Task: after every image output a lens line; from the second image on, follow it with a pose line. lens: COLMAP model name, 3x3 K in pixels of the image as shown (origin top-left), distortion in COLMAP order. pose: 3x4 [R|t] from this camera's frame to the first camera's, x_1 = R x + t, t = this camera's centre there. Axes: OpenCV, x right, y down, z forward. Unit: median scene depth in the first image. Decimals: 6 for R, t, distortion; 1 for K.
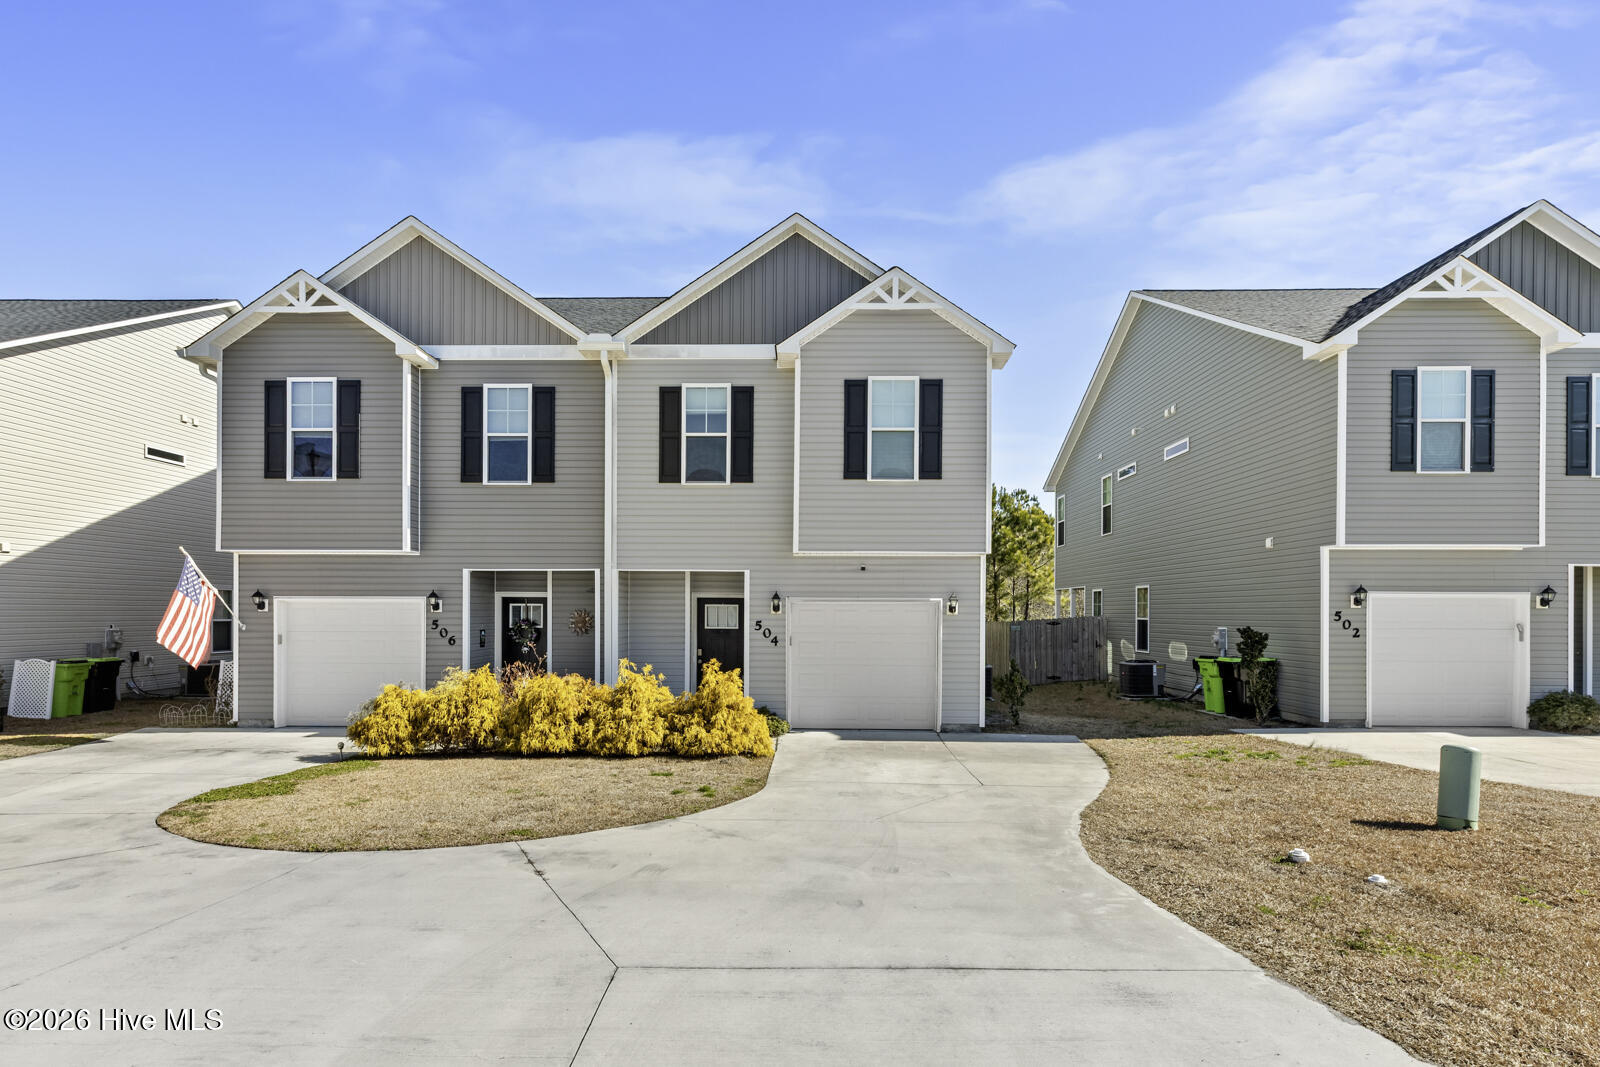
lens RADIAL K [[805.4, 0, 796.0], [0, 805.4, 608.7], [0, 0, 1]] dist [0.004555, -0.000870]
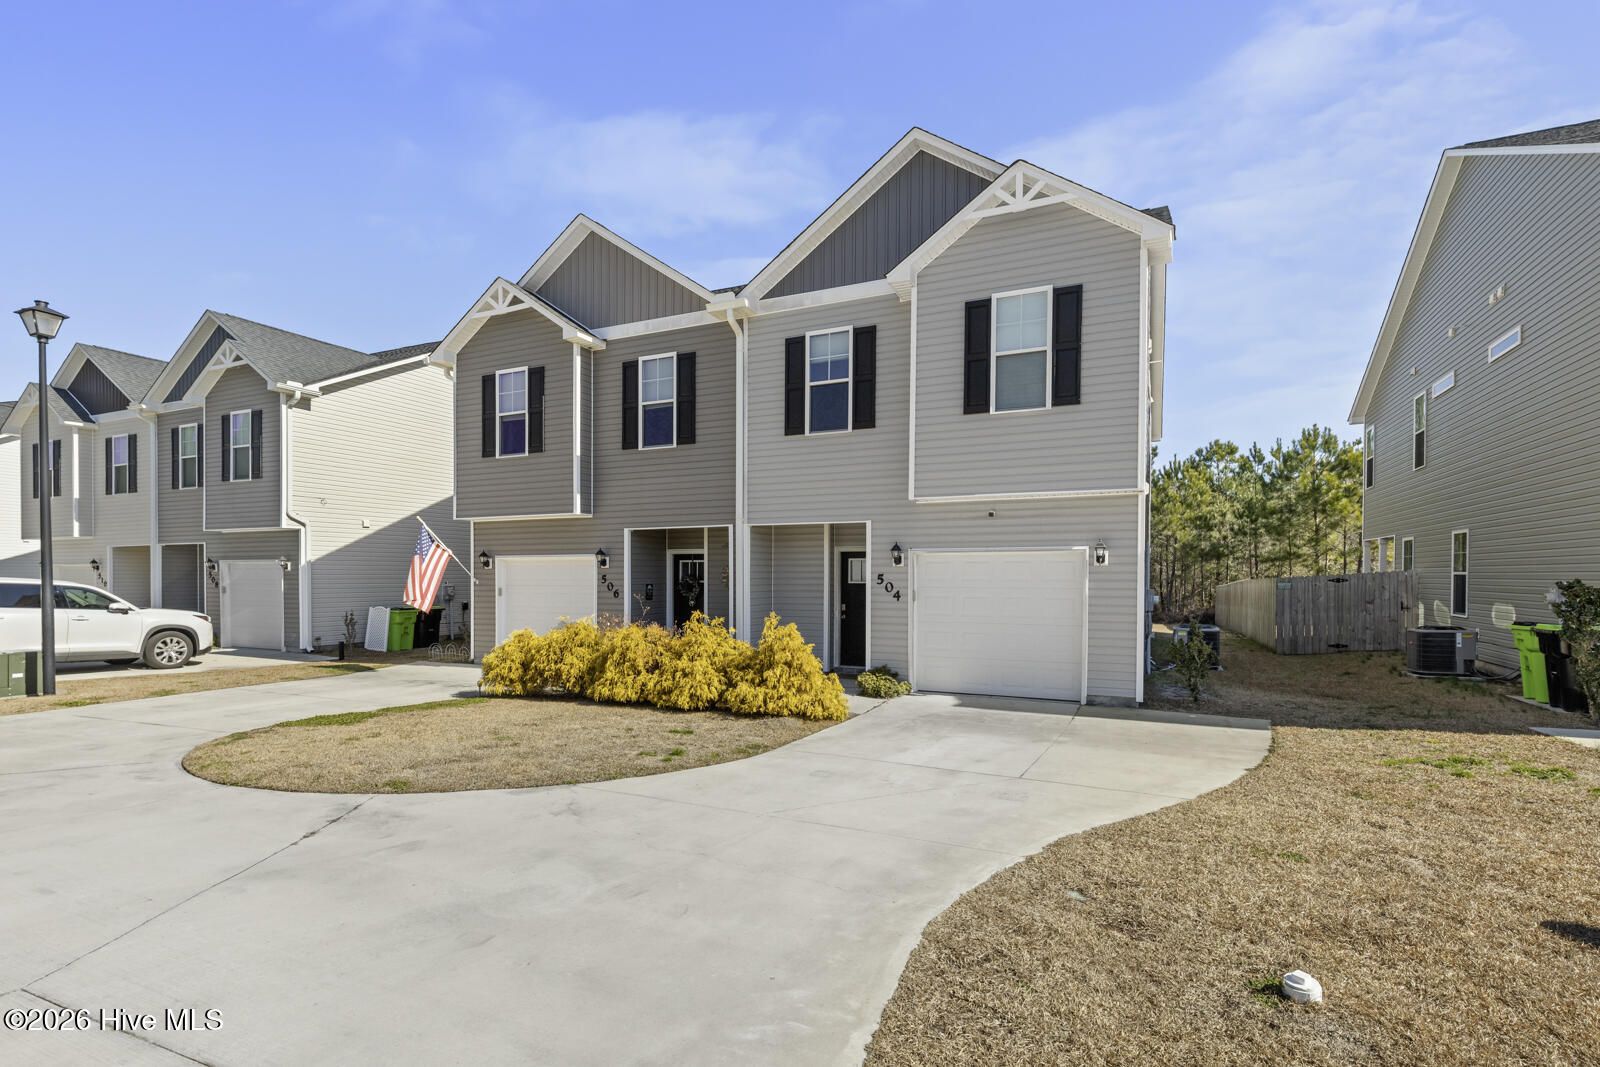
lens RADIAL K [[730.9, 0, 820.8], [0, 730.9, 583.2], [0, 0, 1]] dist [0.005740, -0.002377]
pose [[0.921501, -0.000611, -0.388375, 0.222749], [0.006755, 0.999873, 0.014454, 0.012749], [0.388316, -0.015943, 0.921388, 0.185886]]
